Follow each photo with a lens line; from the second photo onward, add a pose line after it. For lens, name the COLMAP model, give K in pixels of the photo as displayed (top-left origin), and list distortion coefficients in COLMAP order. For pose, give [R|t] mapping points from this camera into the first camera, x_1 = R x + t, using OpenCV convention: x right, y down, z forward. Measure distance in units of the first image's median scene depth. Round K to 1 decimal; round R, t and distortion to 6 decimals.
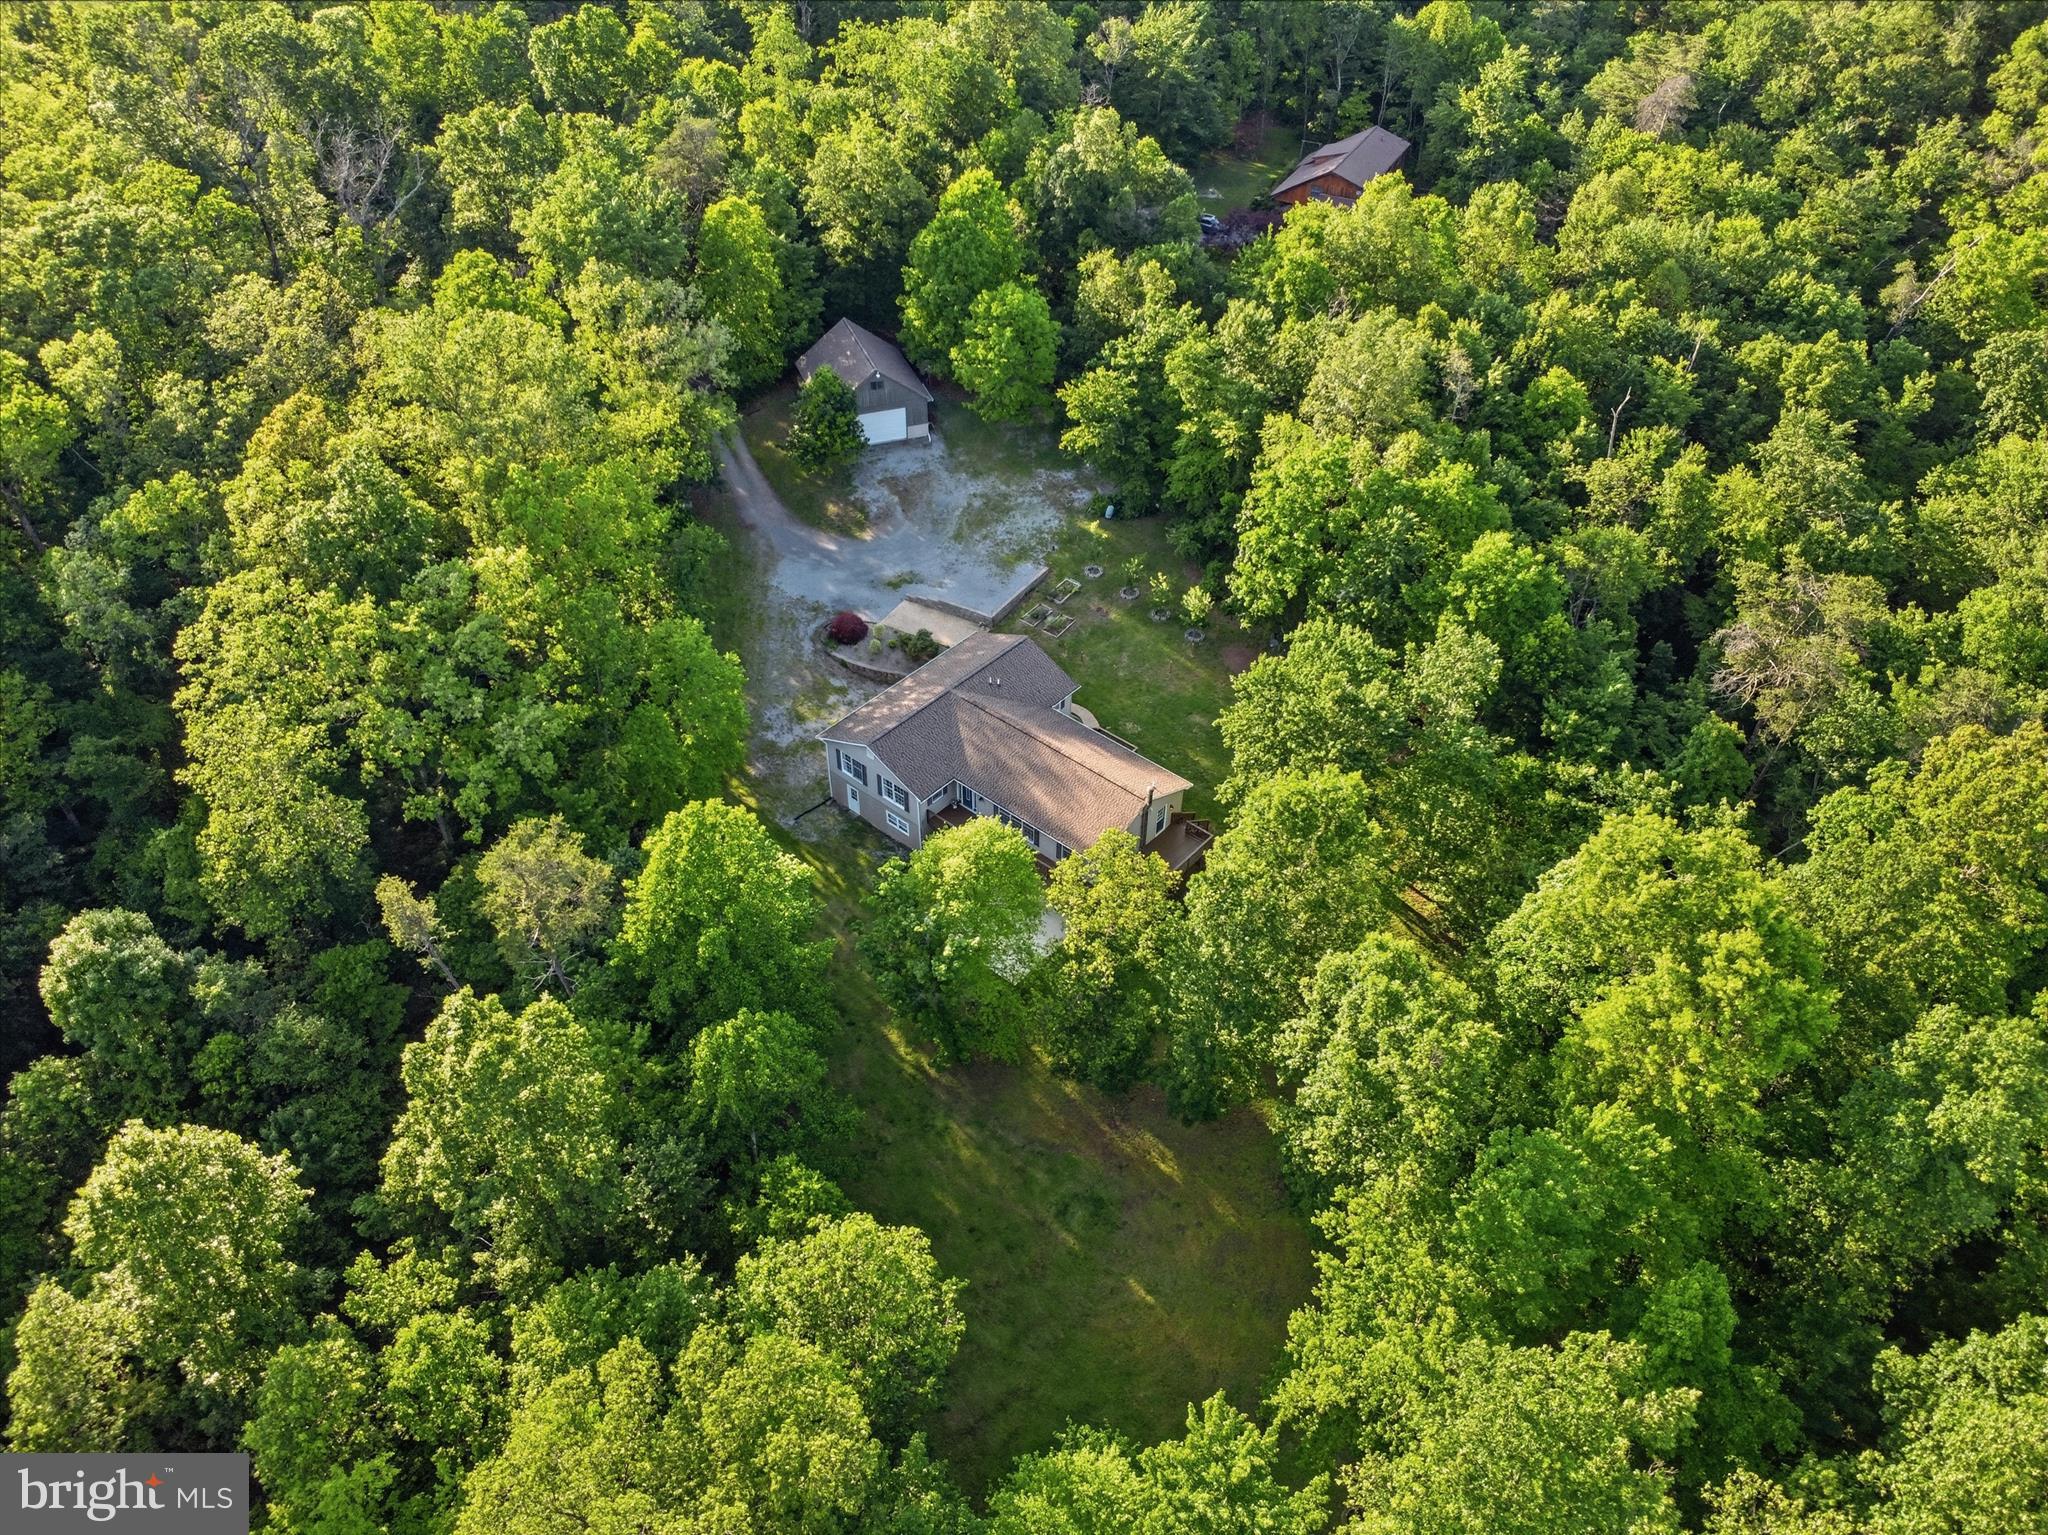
lens RADIAL K [[1454.5, 0, 1024.0], [0, 1454.5, 767.5], [0, 0, 1]] dist [-0.004149, -0.001911]
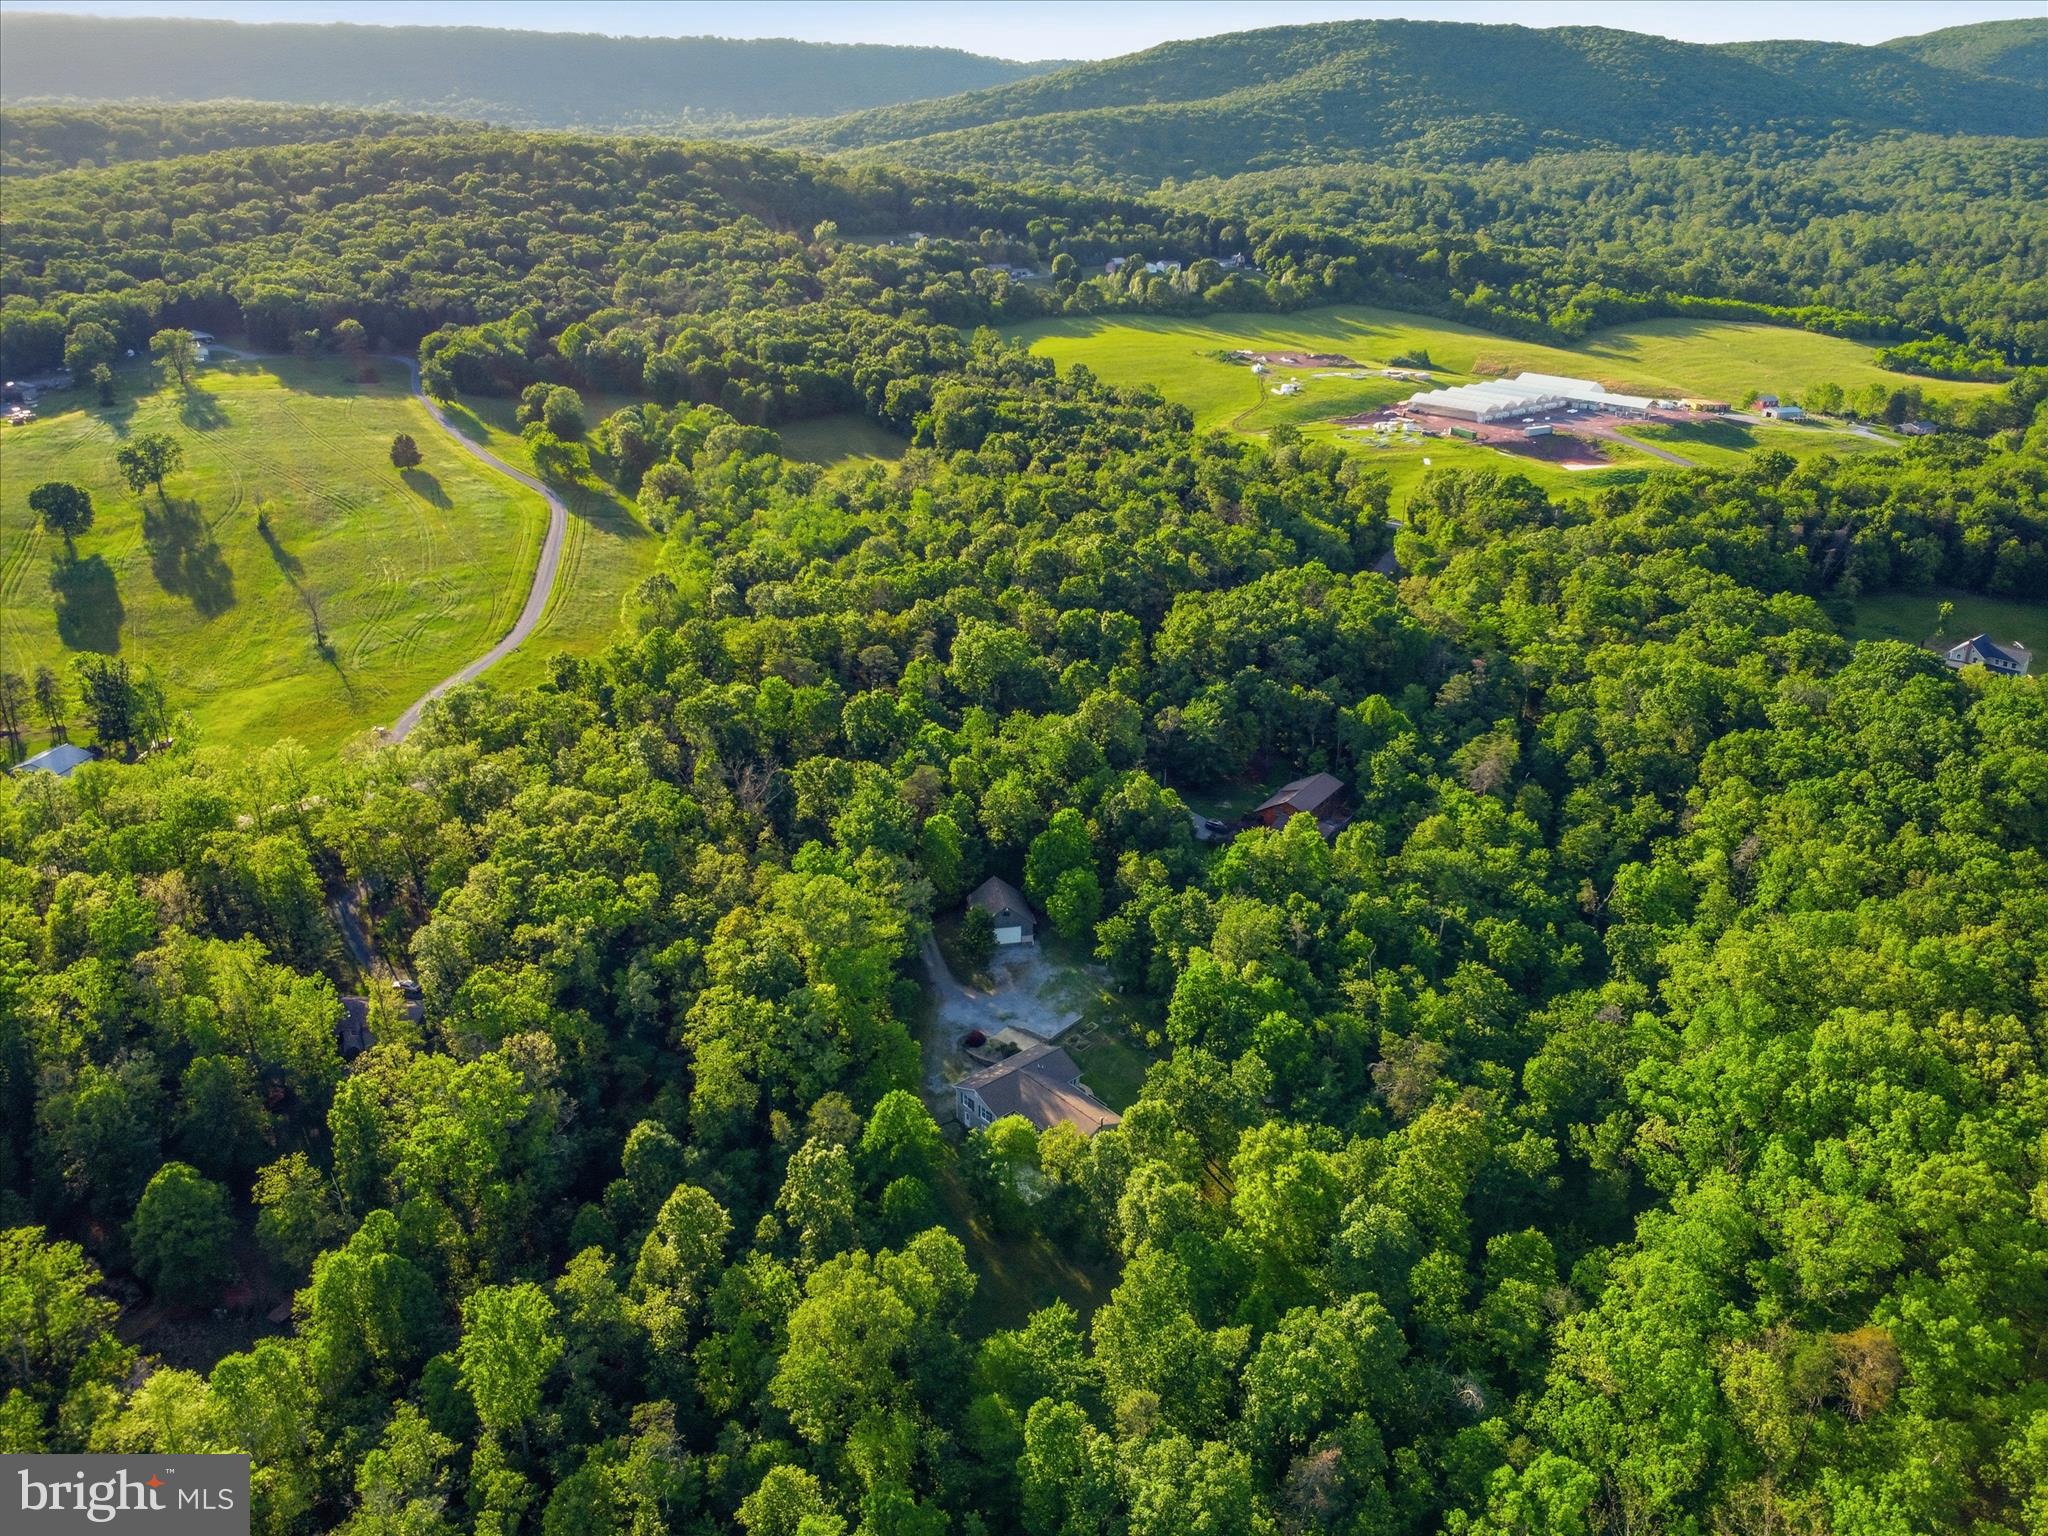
lens RADIAL K [[1511.6, 0, 983.9], [0, 1511.6, 762.5], [0, 0, 1]] dist [-0.054978, 0.000115]
pose [[0.985436, 0.048867, -0.162875, 0.216728], [-0.097478, 0.947159, -0.305594, 0.183979], [0.139335, 0.317020, 0.938128, -1.092989]]
